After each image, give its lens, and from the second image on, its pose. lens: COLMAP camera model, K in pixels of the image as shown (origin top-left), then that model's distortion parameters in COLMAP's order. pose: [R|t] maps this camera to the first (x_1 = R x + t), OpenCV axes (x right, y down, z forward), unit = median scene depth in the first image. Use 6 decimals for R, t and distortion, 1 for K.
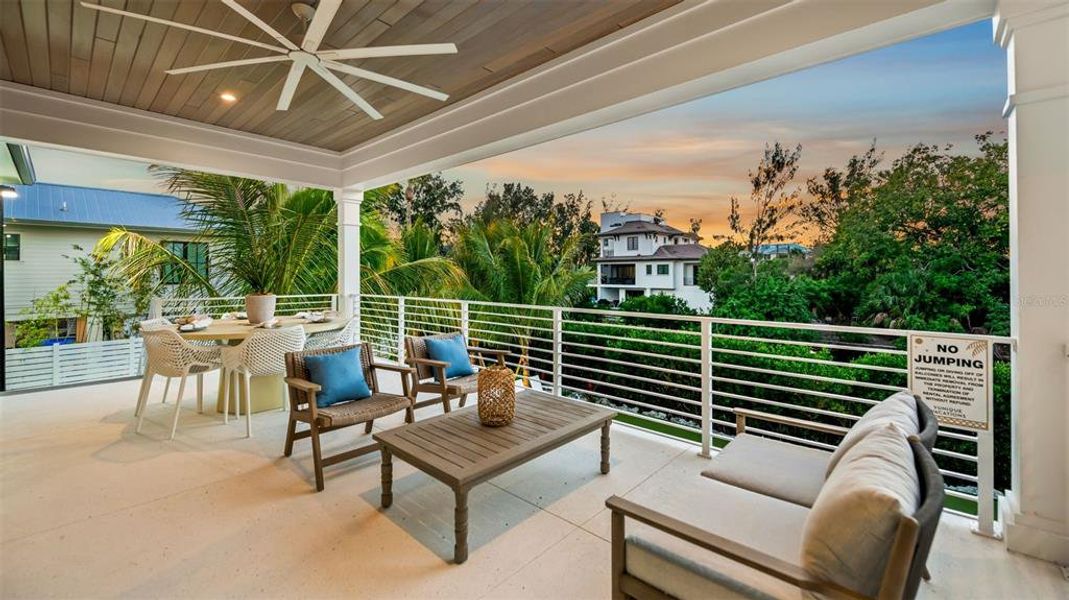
lens RADIAL K [[433.0, 0, 539.5], [0, 433.0, 278.6], [0, 0, 1]] dist [-0.001165, -0.002535]
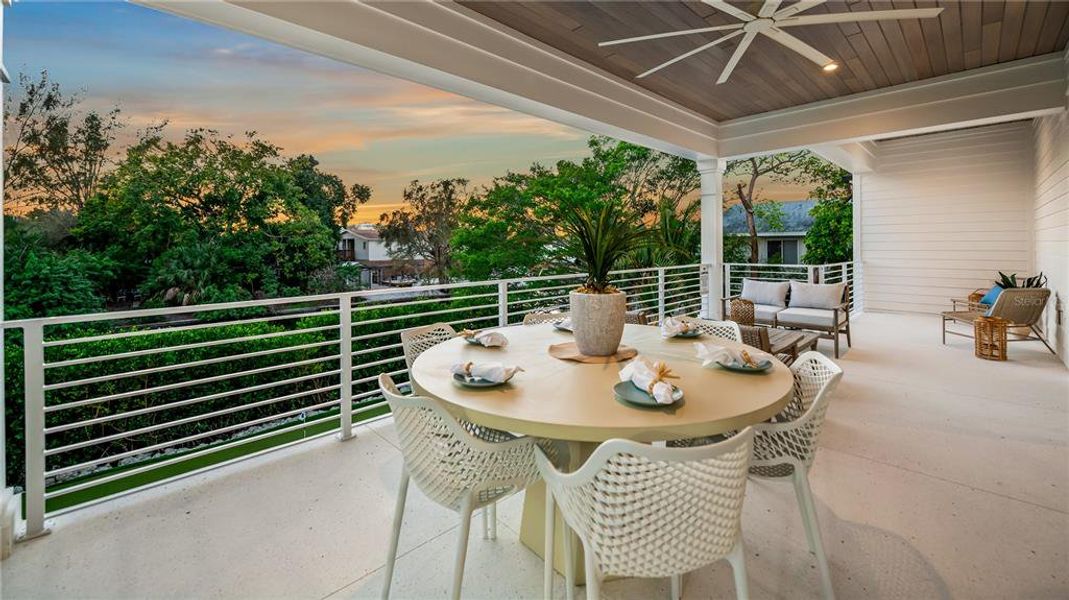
lens RADIAL K [[433.0, 0, 539.8], [0, 433.0, 241.2], [0, 0, 1]] dist [-0.001165, -0.002535]
pose [[0.054522, 0.008535, 0.998476, -0.140594], [0.016237, 0.999824, -0.009433, -0.003149], [-0.998381, 0.016727, 0.054374, 0.128333]]
